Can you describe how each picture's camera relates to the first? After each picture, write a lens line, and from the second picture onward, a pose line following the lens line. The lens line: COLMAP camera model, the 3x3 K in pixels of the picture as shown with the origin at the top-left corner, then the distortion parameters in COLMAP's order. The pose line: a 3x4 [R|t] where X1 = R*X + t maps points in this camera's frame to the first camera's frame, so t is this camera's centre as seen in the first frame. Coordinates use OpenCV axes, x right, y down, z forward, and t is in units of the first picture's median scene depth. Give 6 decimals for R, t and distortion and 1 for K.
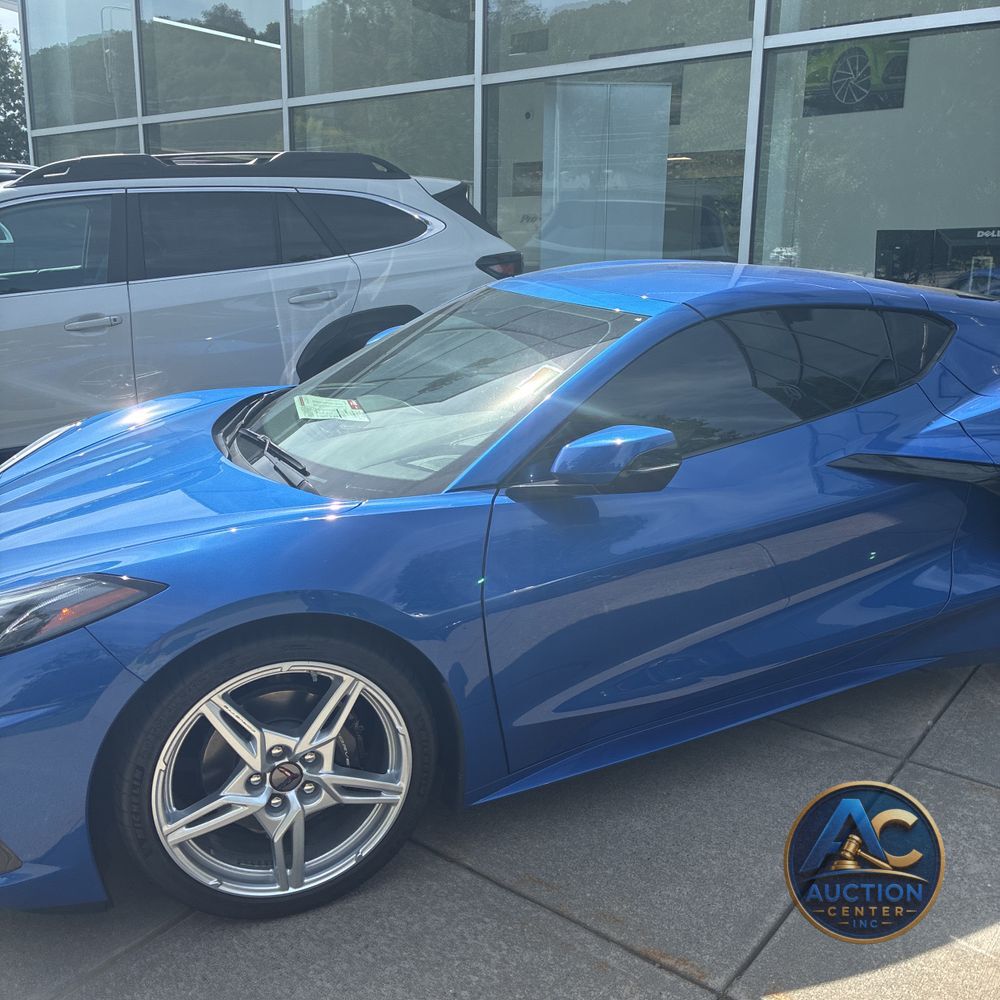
lens RADIAL K [[1058.2, 0, 466.8], [0, 1058.2, 498.4], [0, 0, 1]] dist [0.004670, 0.010334]
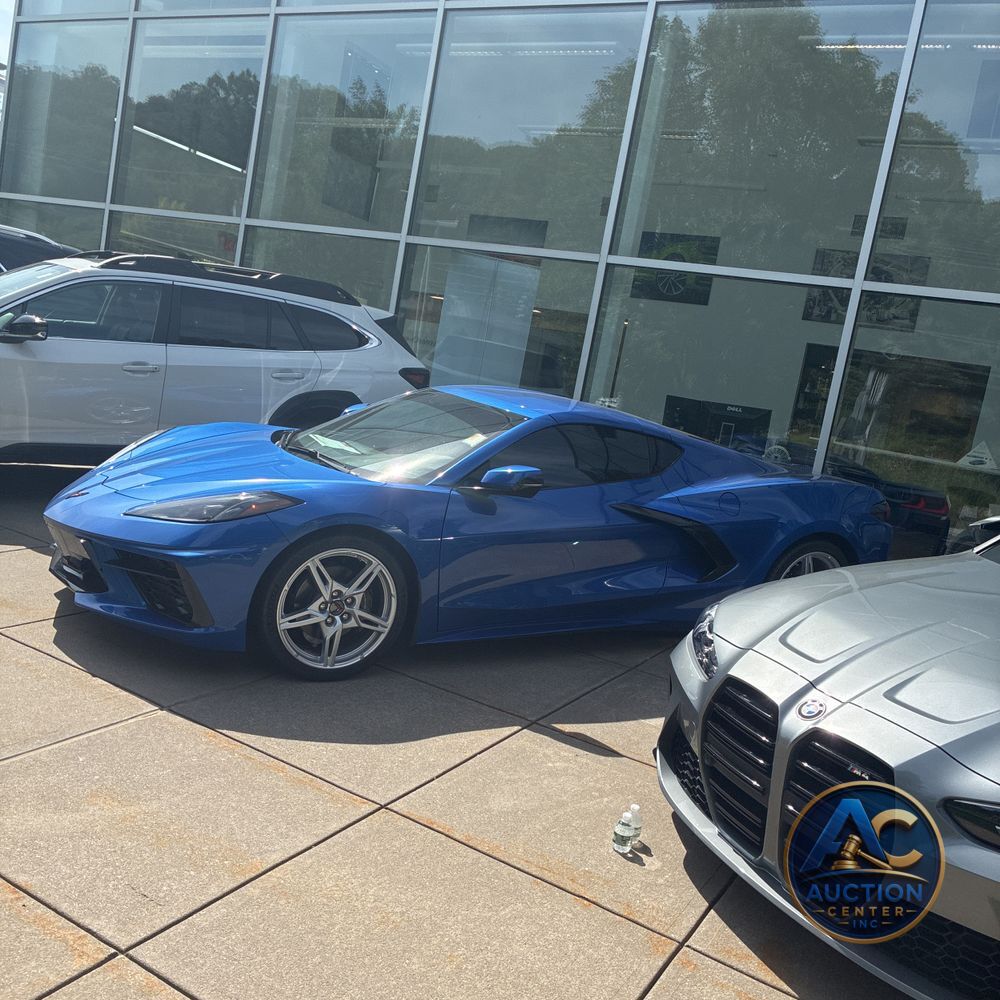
lens RADIAL K [[977.4, 0, 475.5], [0, 977.4, 492.6], [0, 0, 1]] dist [0.031996, -0.028663]
pose [[0.975133, 0.146308, 0.166462, -0.175505], [-0.128843, 0.985396, -0.111331, 0.150684], [-0.180320, 0.087115, 0.979743, -0.619055]]
